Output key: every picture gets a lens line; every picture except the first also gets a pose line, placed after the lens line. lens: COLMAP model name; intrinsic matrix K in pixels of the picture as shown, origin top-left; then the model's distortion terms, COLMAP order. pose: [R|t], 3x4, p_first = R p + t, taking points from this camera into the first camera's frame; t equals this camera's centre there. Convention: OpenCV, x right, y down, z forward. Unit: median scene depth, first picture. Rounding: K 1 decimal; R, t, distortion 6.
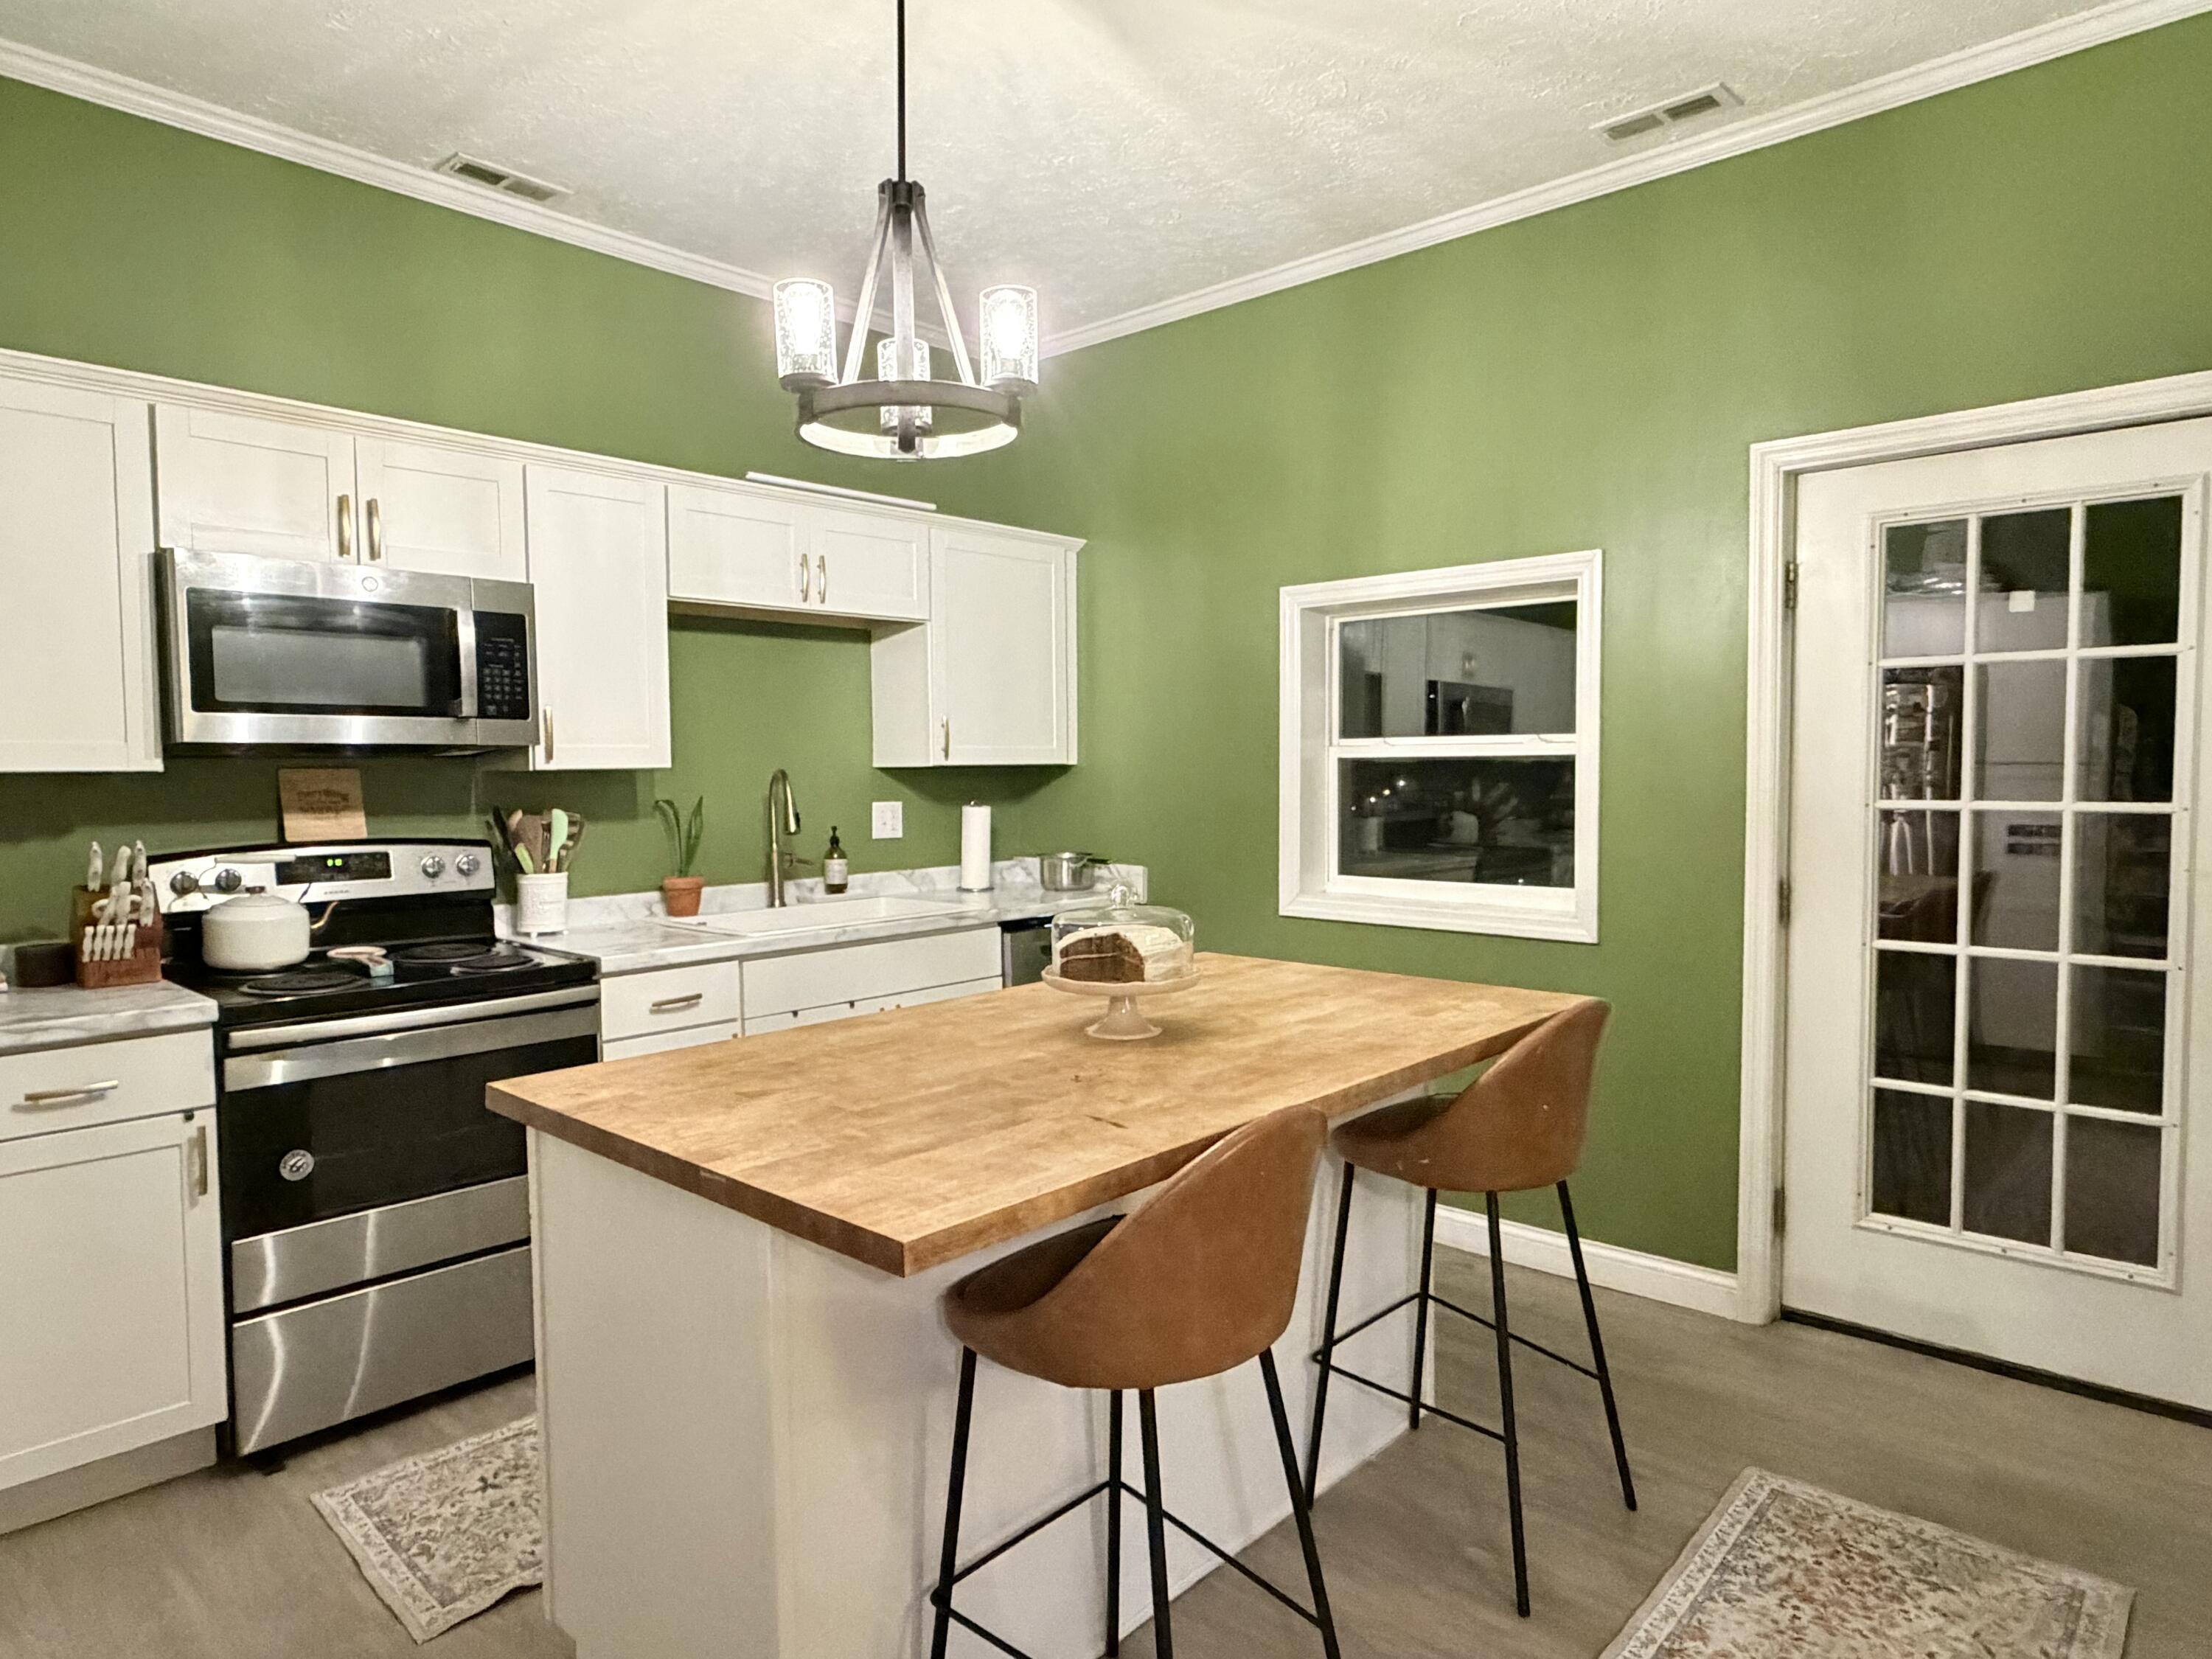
lens RADIAL K [[1331.4, 0, 1113.3], [0, 1331.4, 830.1], [0, 0, 1]] dist [-0.006073, 0.005032]
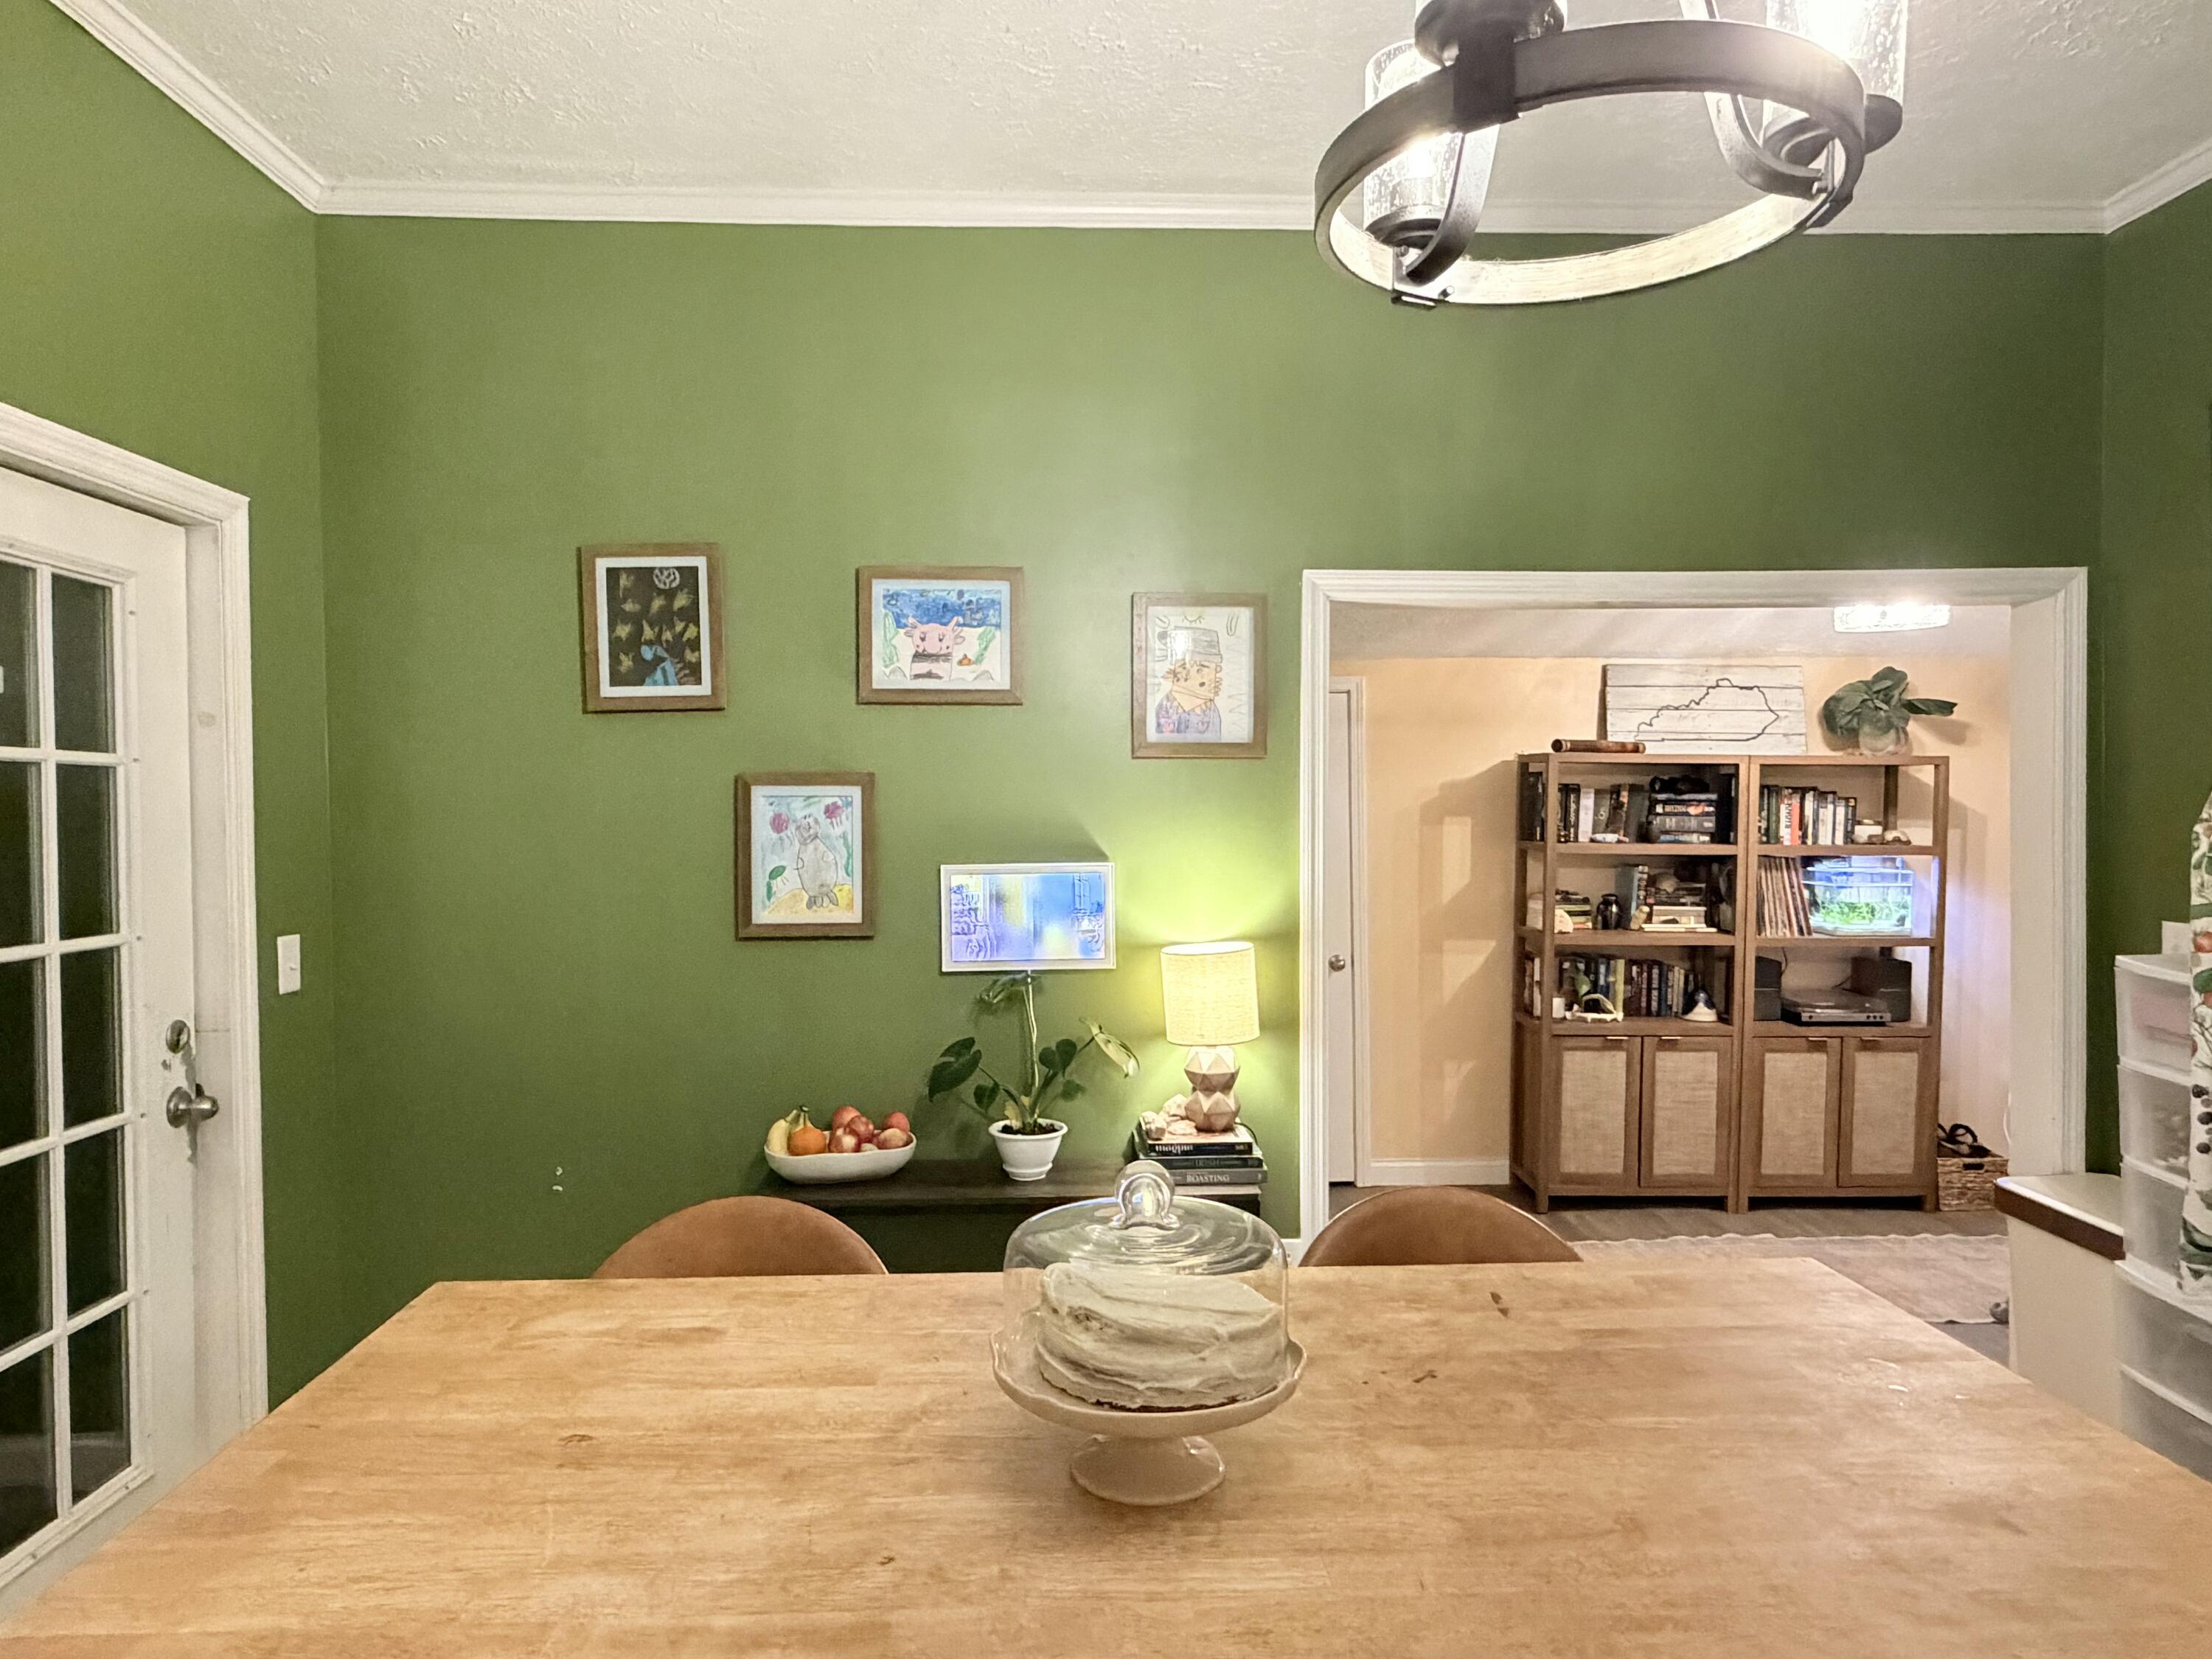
lens RADIAL K [[1331.4, 0, 1101.4], [0, 1331.4, 837.6], [0, 0, 1]] dist [-0.006073, 0.005032]
pose [[-0.702181, 0.002615, 0.711994, -0.229757], [0.051223, 0.997588, 0.046853, -0.073535], [-0.710154, 0.069370, -0.700621, 0.918408]]
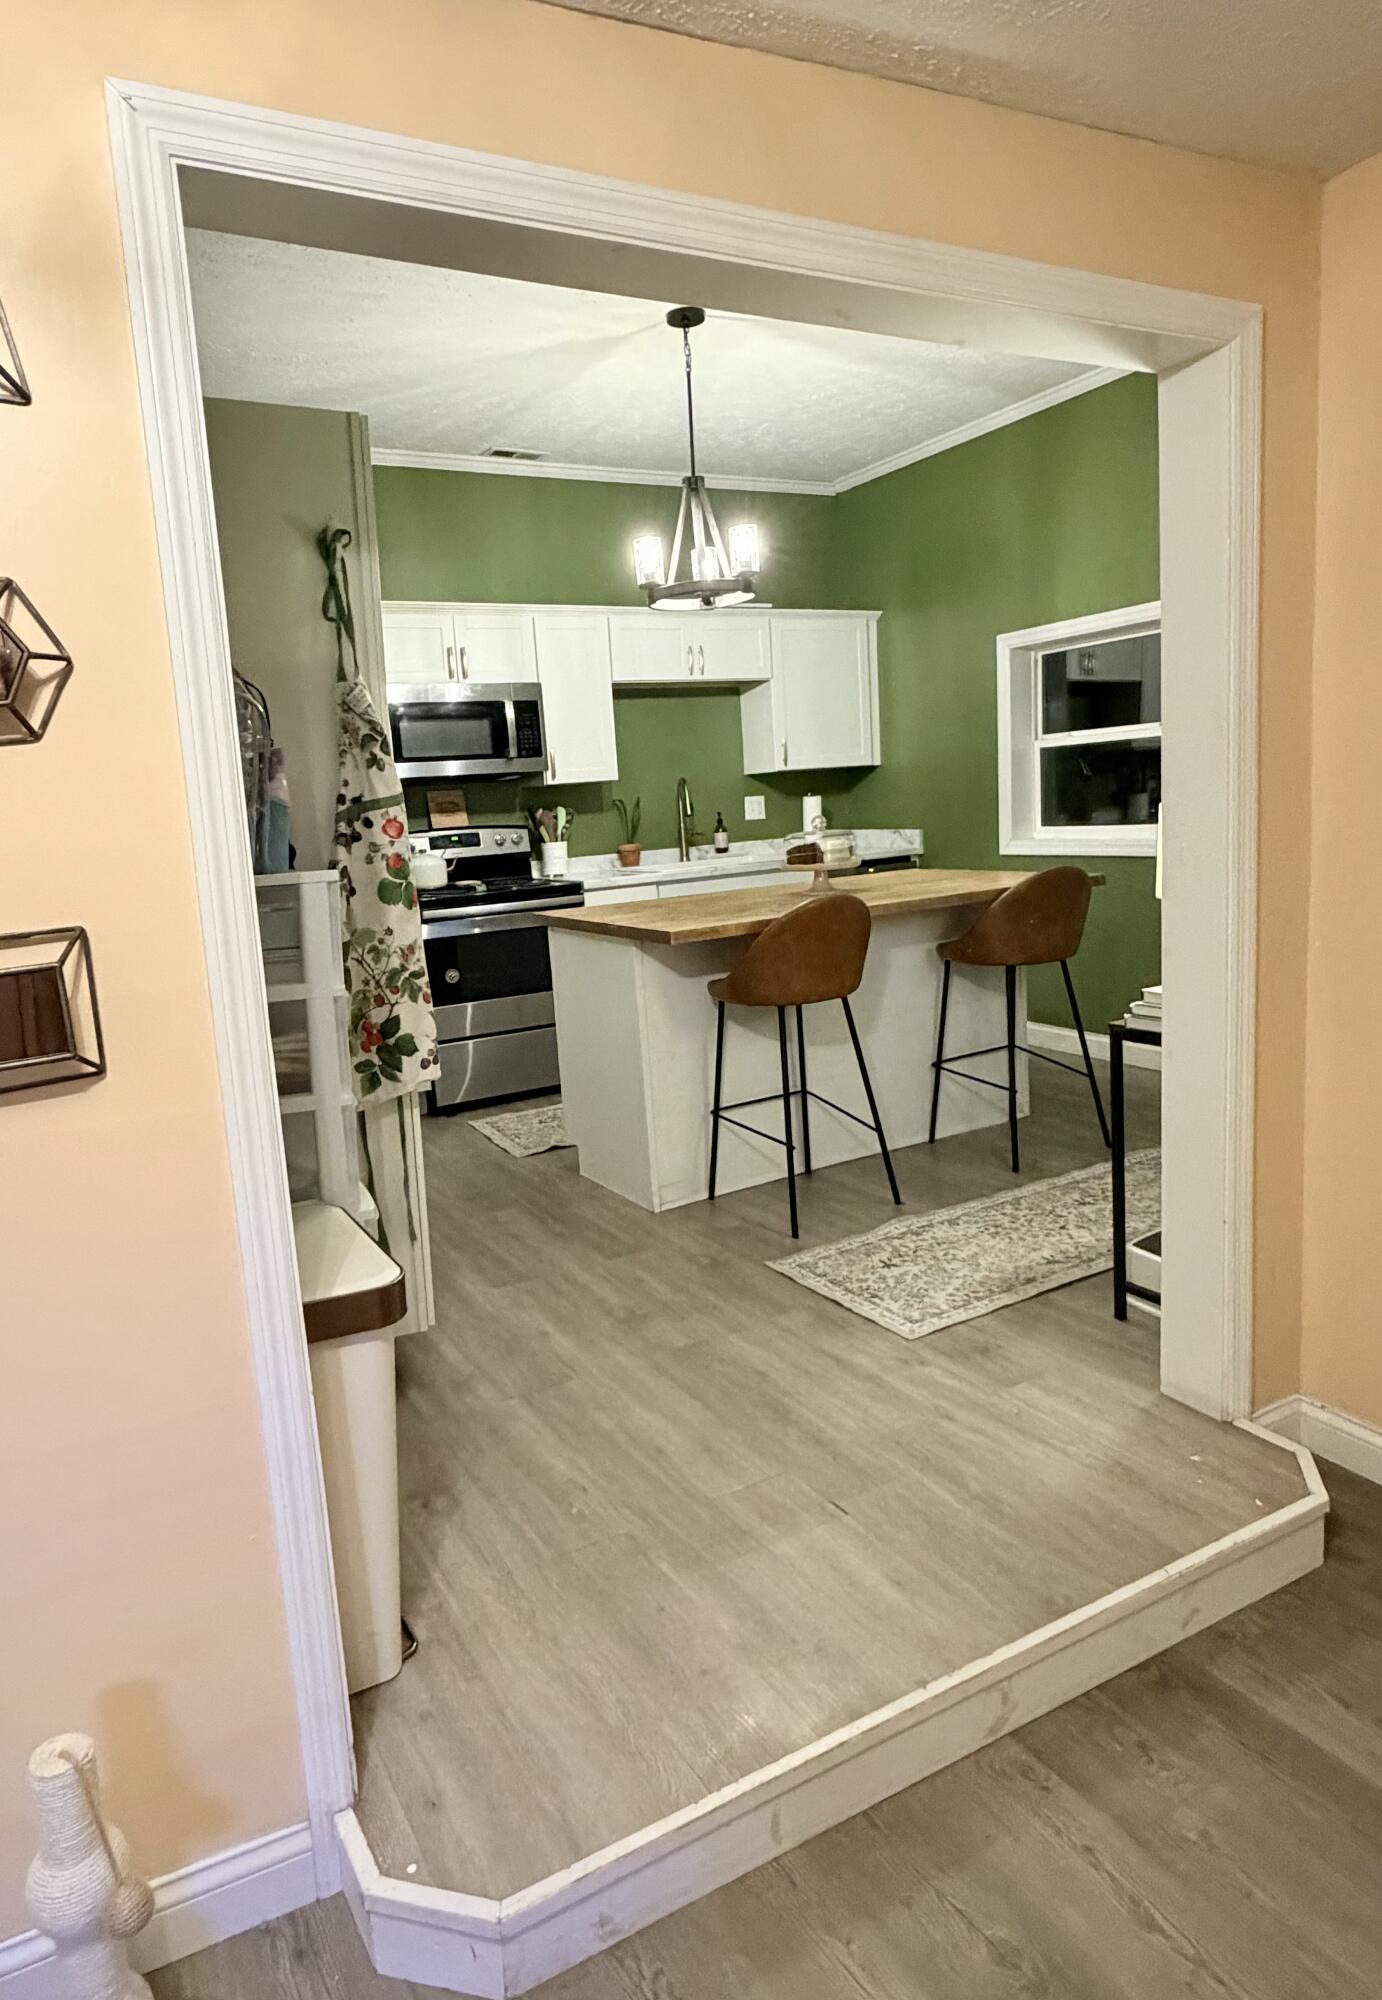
lens RADIAL K [[1207.2, 0, 639.0], [0, 1207.2, 974.2], [0, 0, 1]] dist [-0.007616, -0.000139]
pose [[0.940332, -0.007599, -0.340174, 0.243581], [0.043161, 0.994339, 0.097097, 0.057019], [0.337510, -0.105986, 0.935336, -0.531329]]
